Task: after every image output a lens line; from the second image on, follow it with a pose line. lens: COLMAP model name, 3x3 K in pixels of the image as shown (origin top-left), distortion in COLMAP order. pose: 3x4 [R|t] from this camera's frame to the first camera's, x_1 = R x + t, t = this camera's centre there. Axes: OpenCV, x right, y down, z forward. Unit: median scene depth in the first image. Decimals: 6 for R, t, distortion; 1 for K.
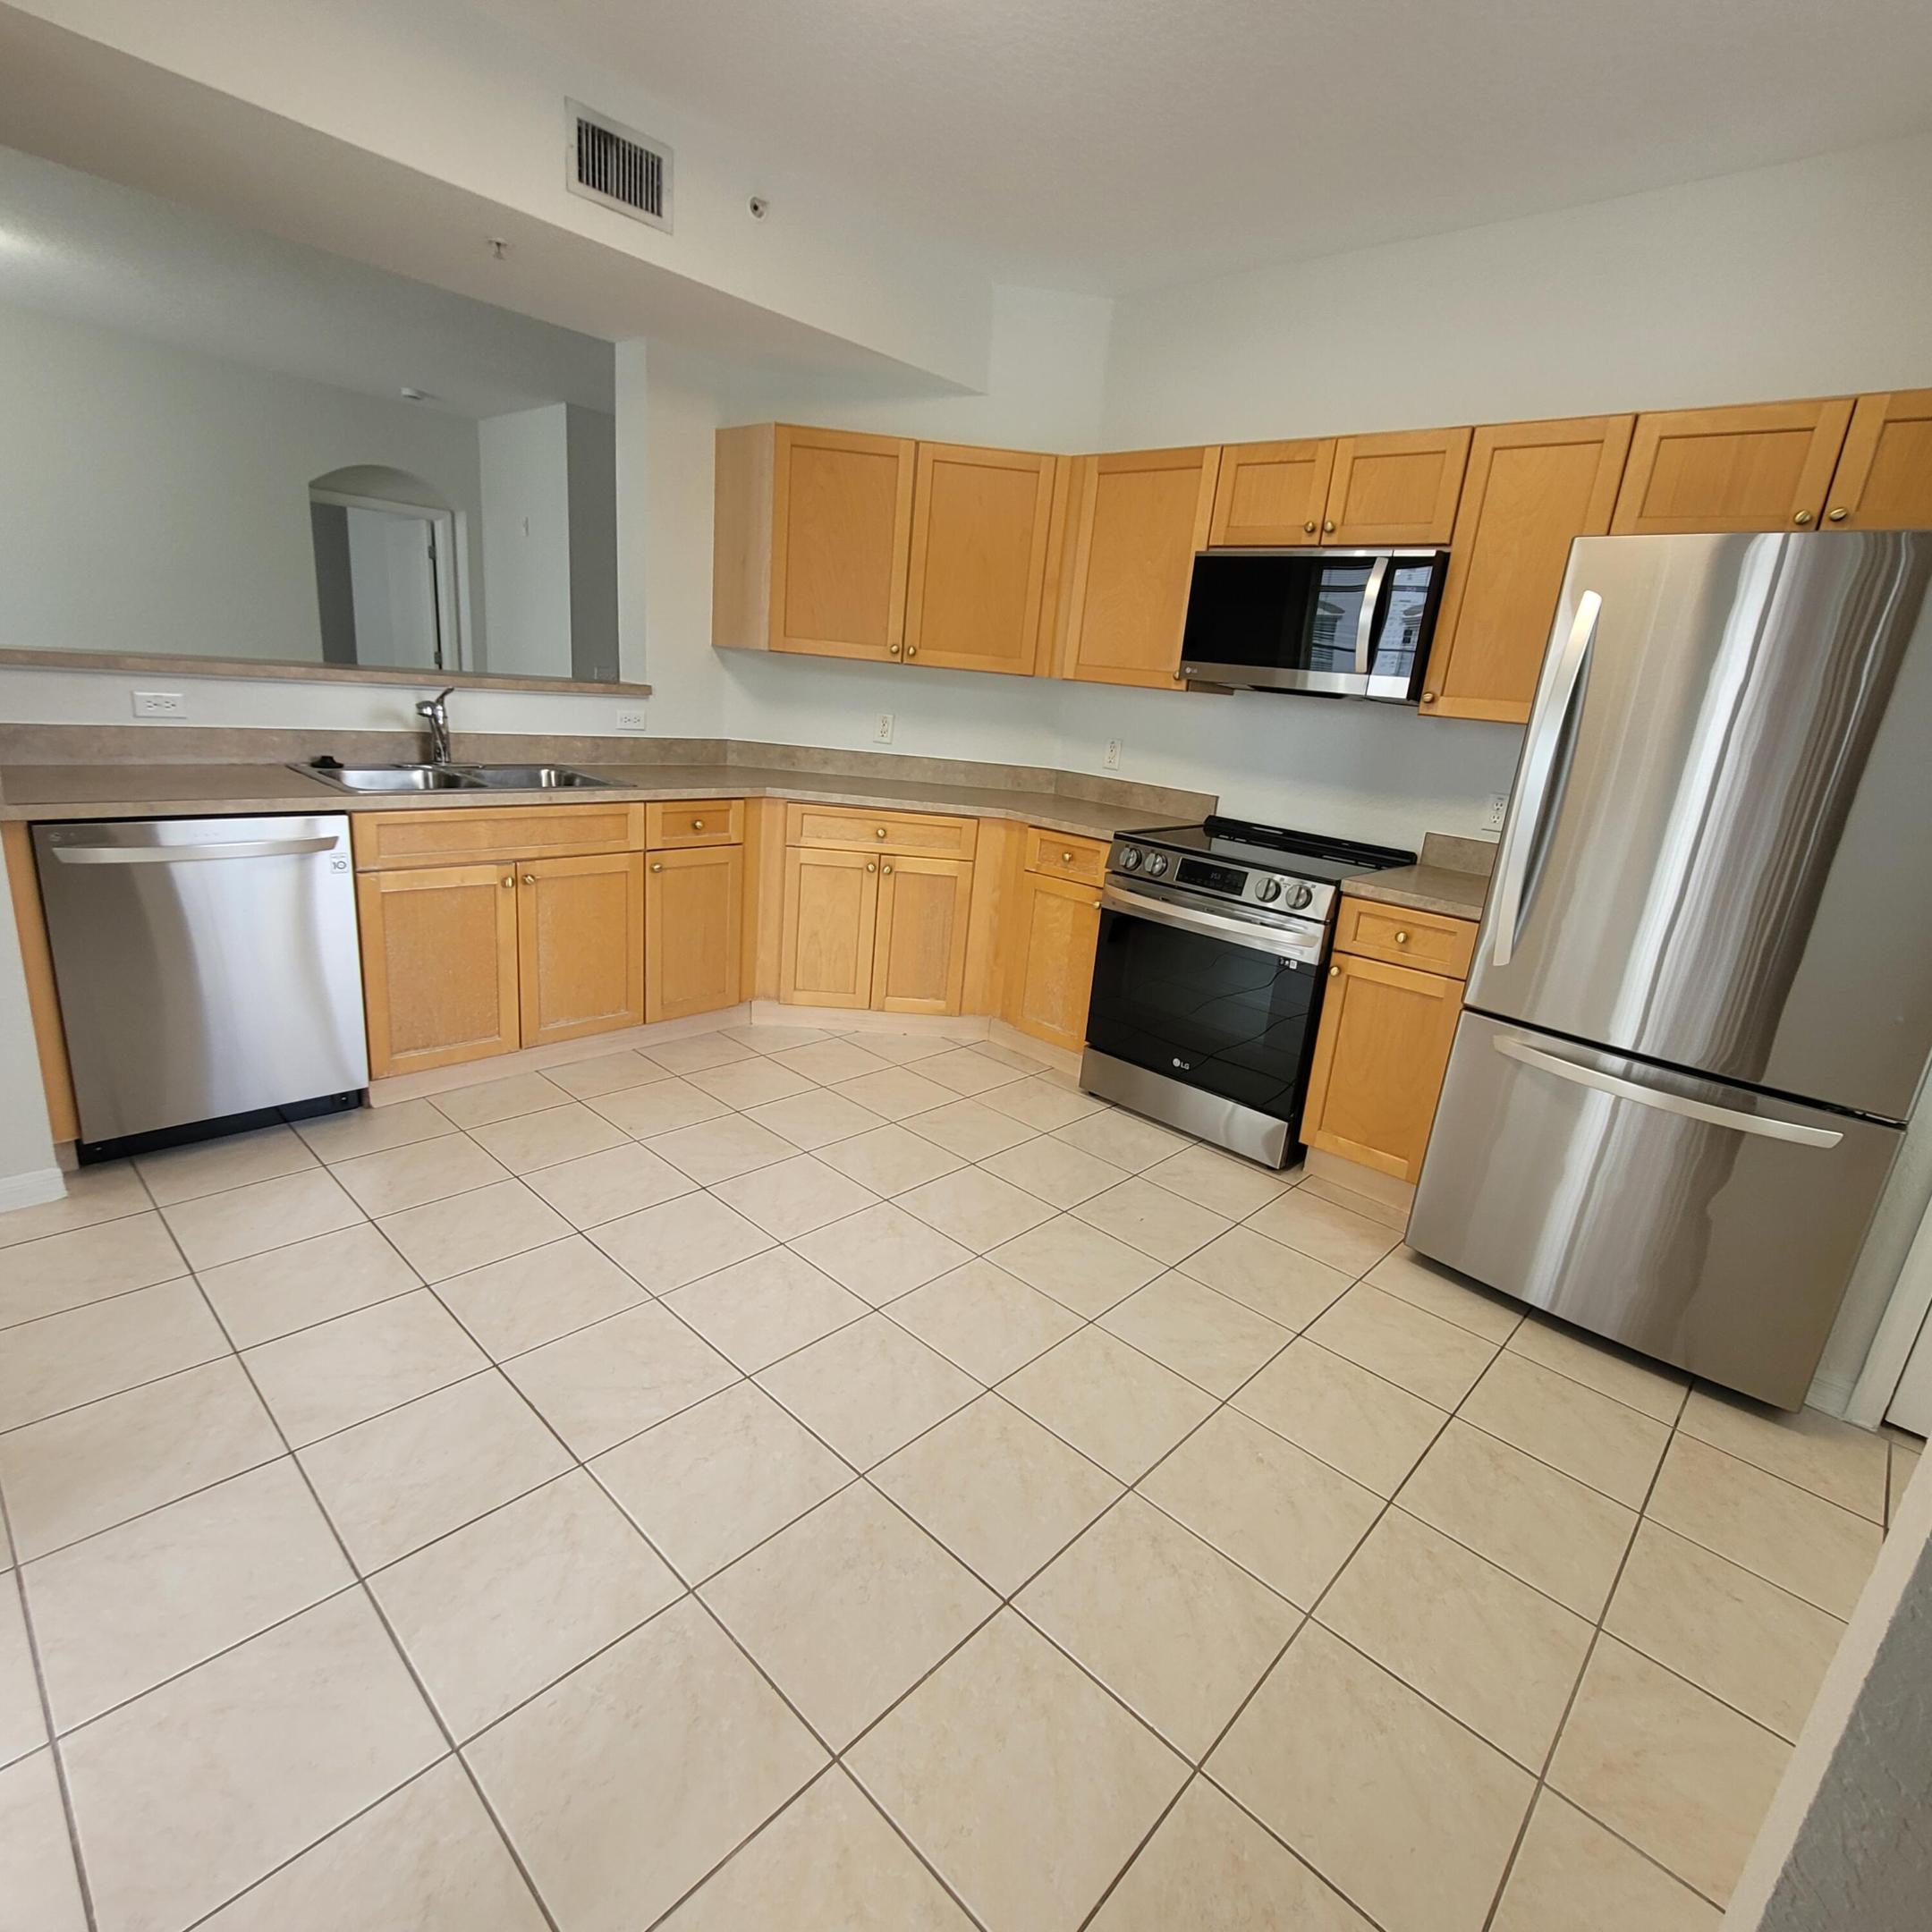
lens RADIAL K [[1015.4, 0, 978.8], [0, 1015.4, 957.6], [0, 0, 1]] dist [0.005140, 0.000149]
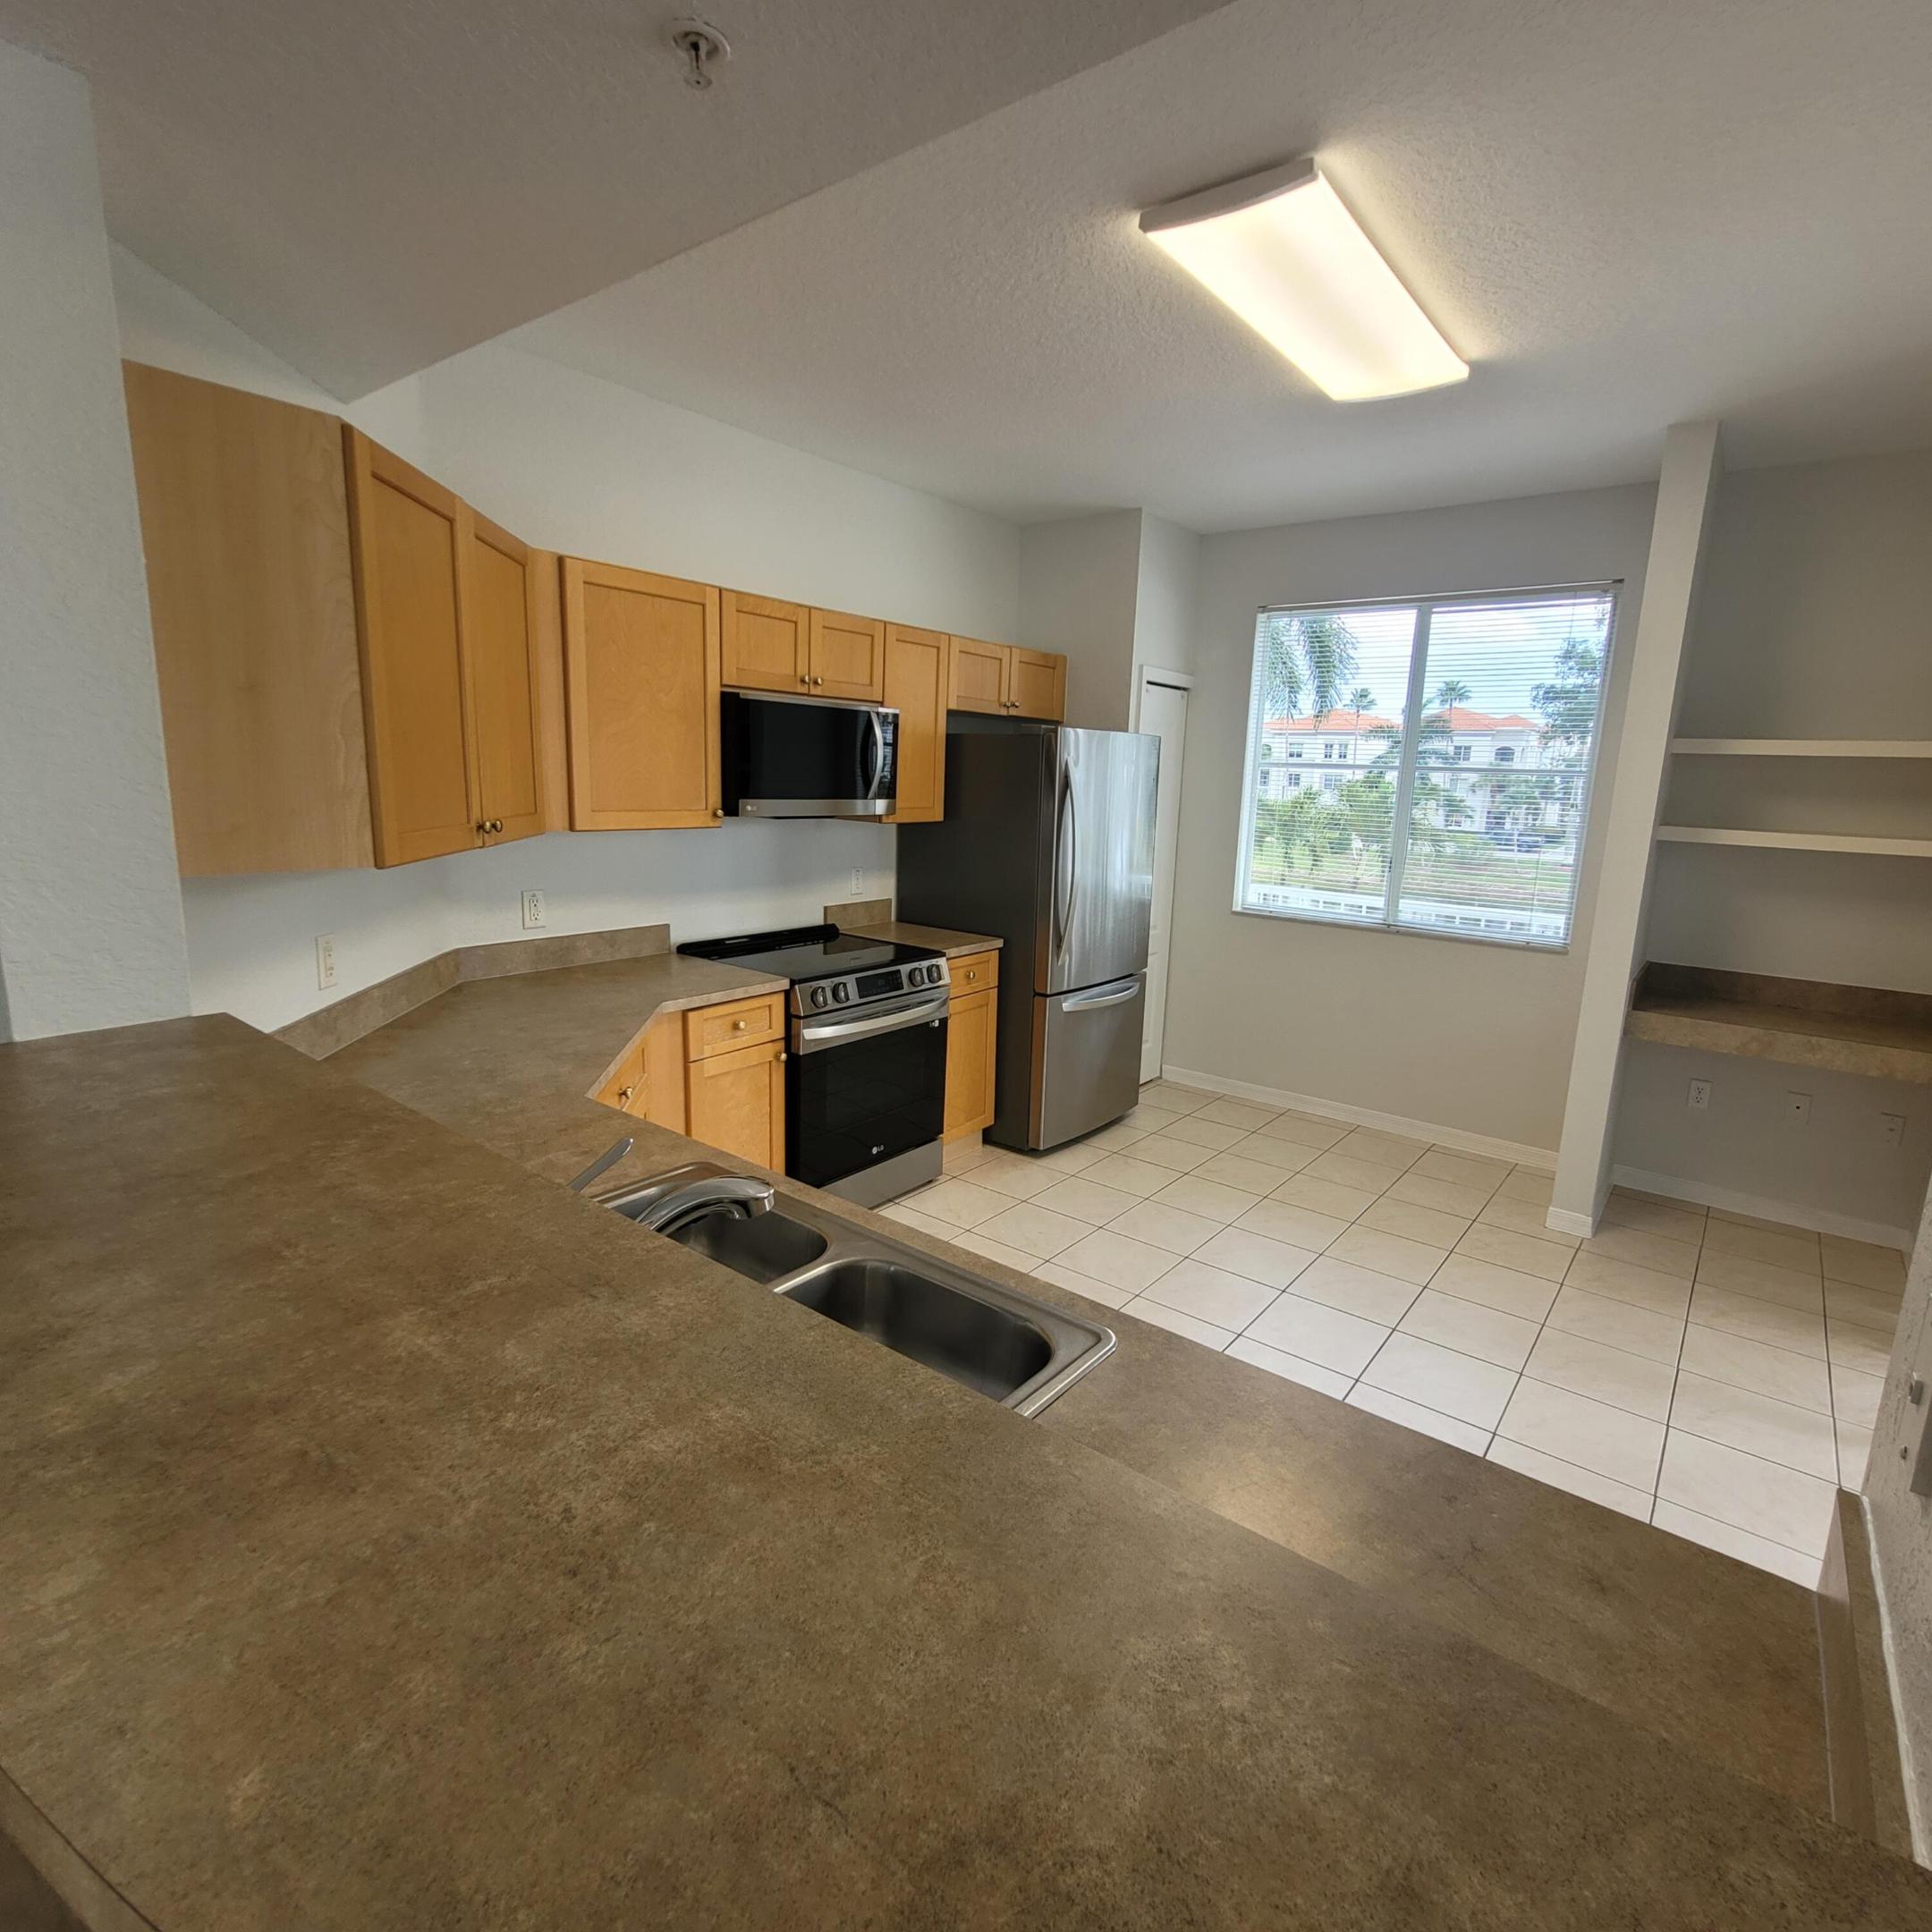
lens RADIAL K [[1015.4, 0, 977.0], [0, 1015.4, 956.6], [0, 0, 1]] dist [0.005140, 0.000149]
pose [[-0.079610, -0.273714, 0.958511, -0.818065], [0.229518, 0.930694, 0.284834, -0.383572], [-0.970043, 0.242671, -0.011270, 0.835784]]
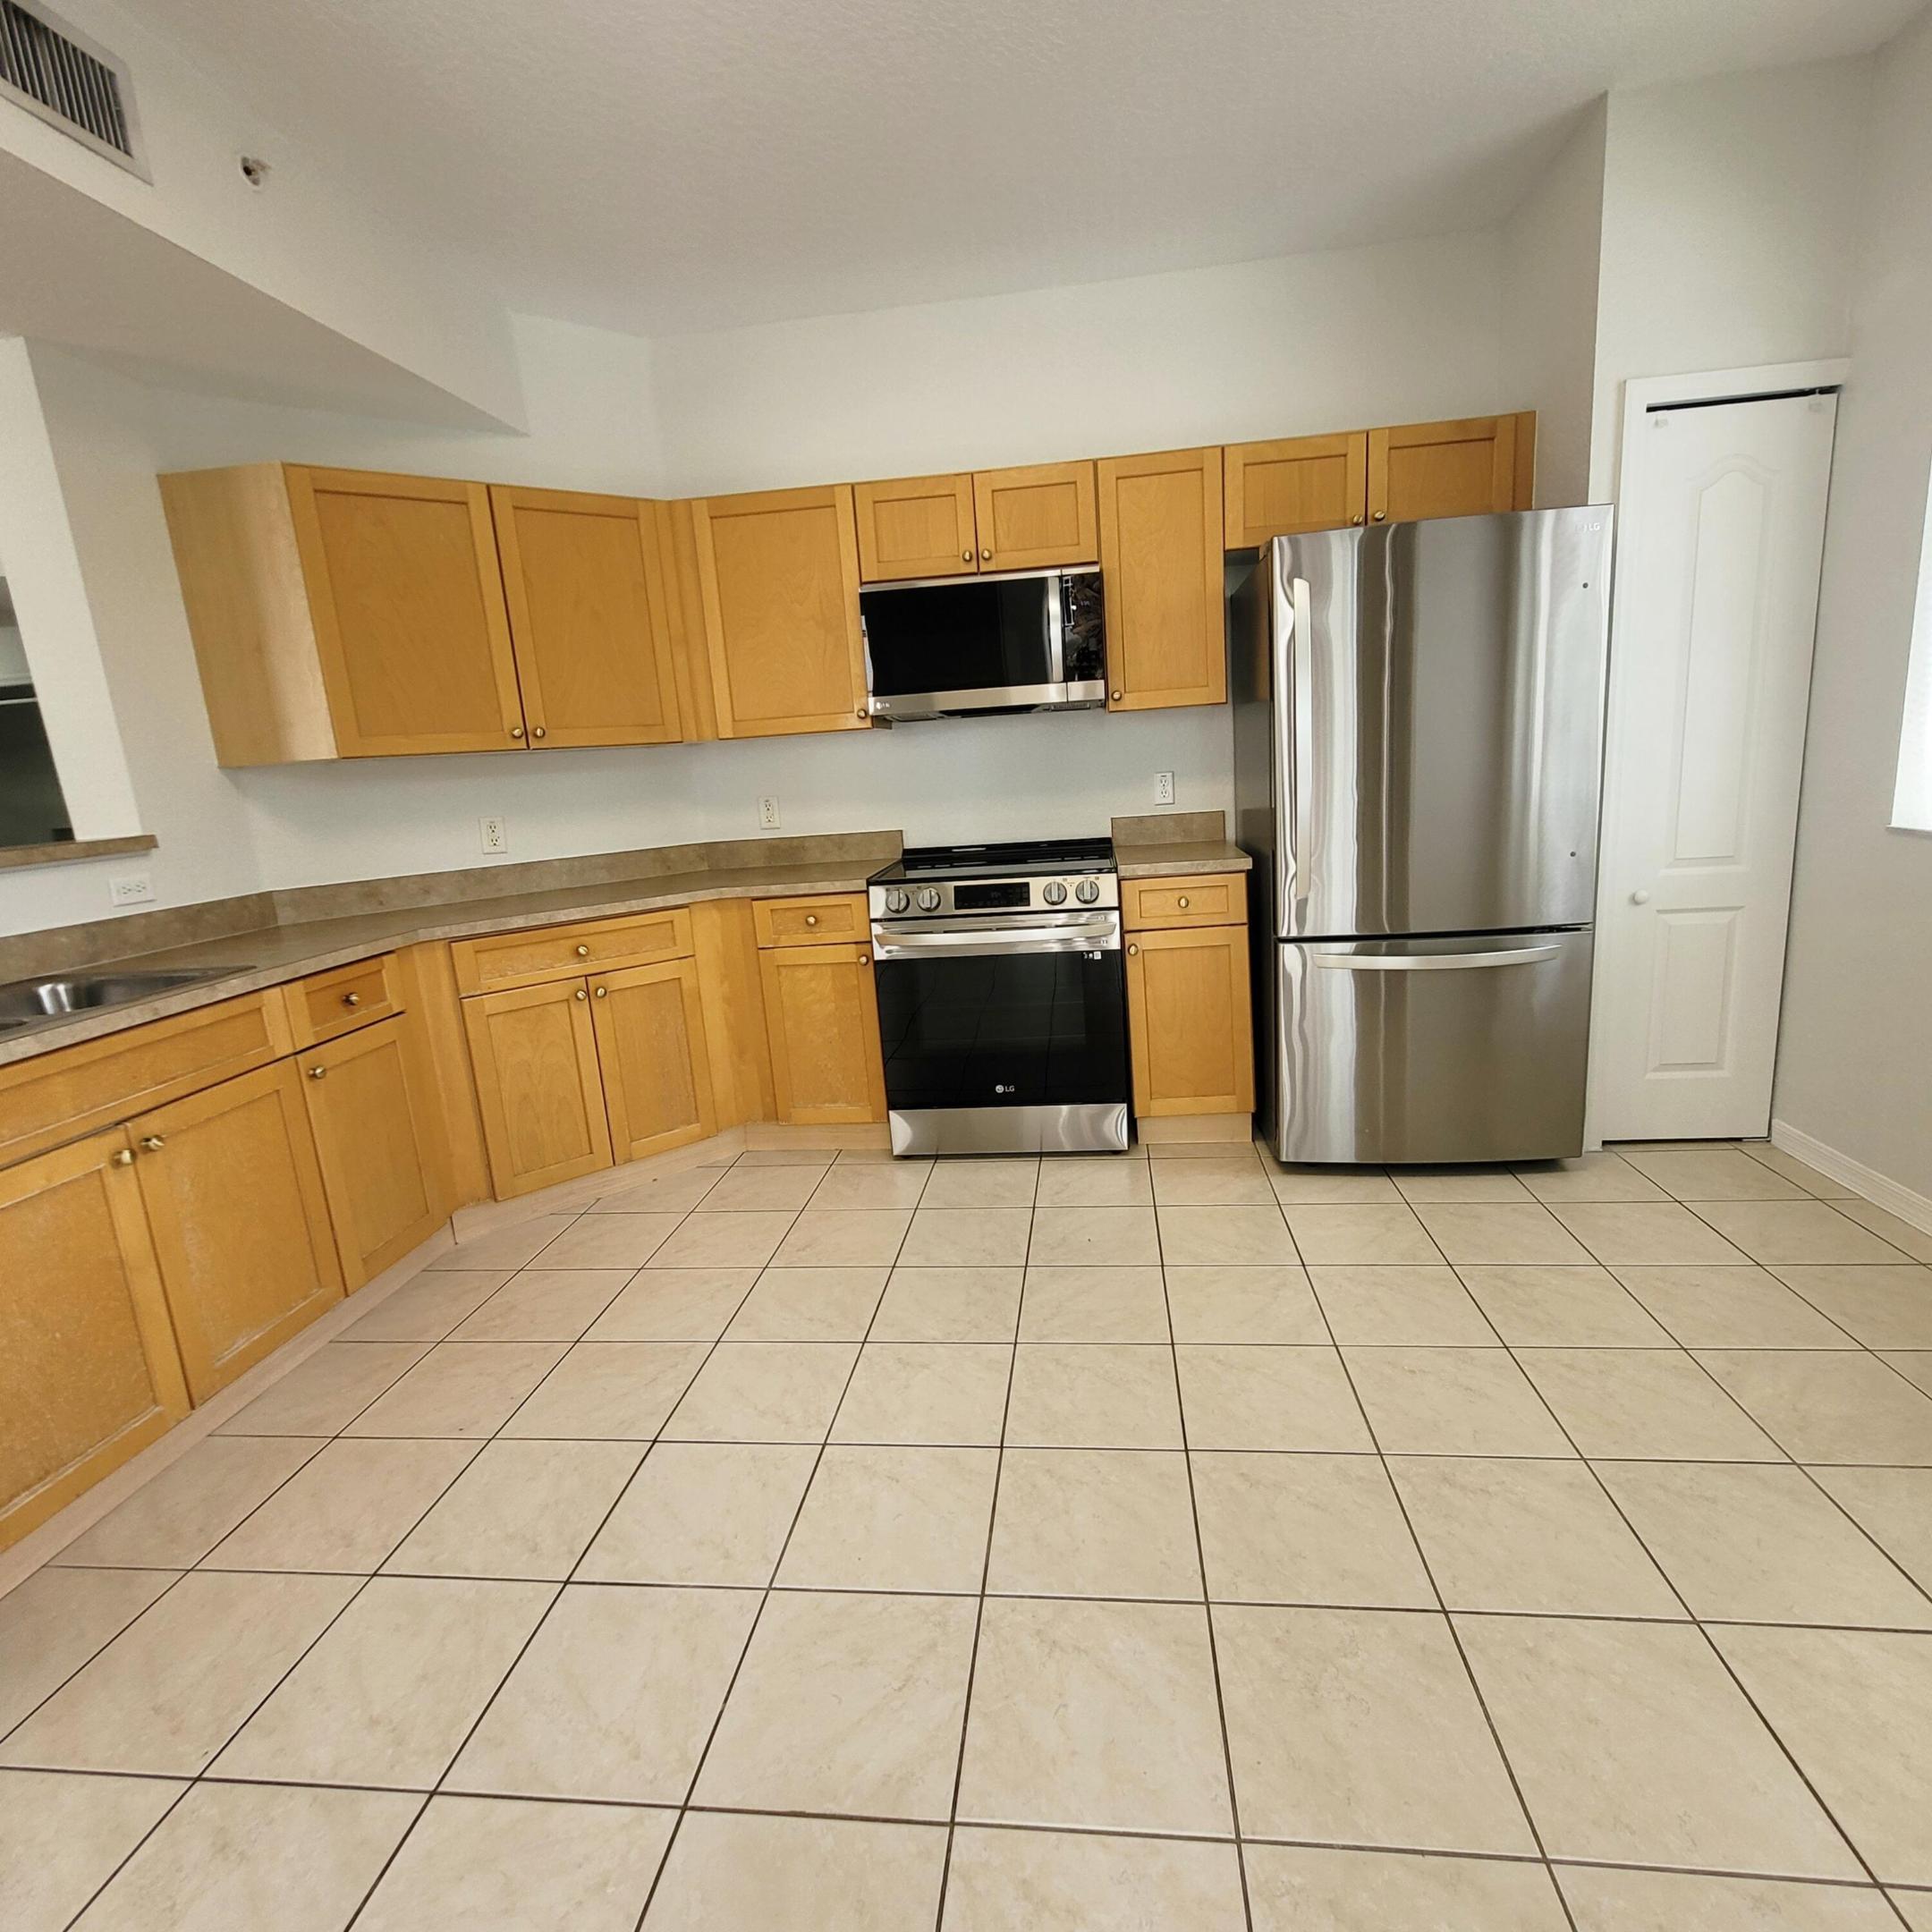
lens RADIAL K [[1015.4, 0, 977.7], [0, 1015.4, 957.5], [0, 0, 1]] dist [0.005140, 0.000149]
pose [[0.795720, -0.259700, 0.547161, -0.321177], [0.297126, 0.954608, 0.020985, -0.044062], [-0.527774, 0.145877, 0.836764, 0.166474]]
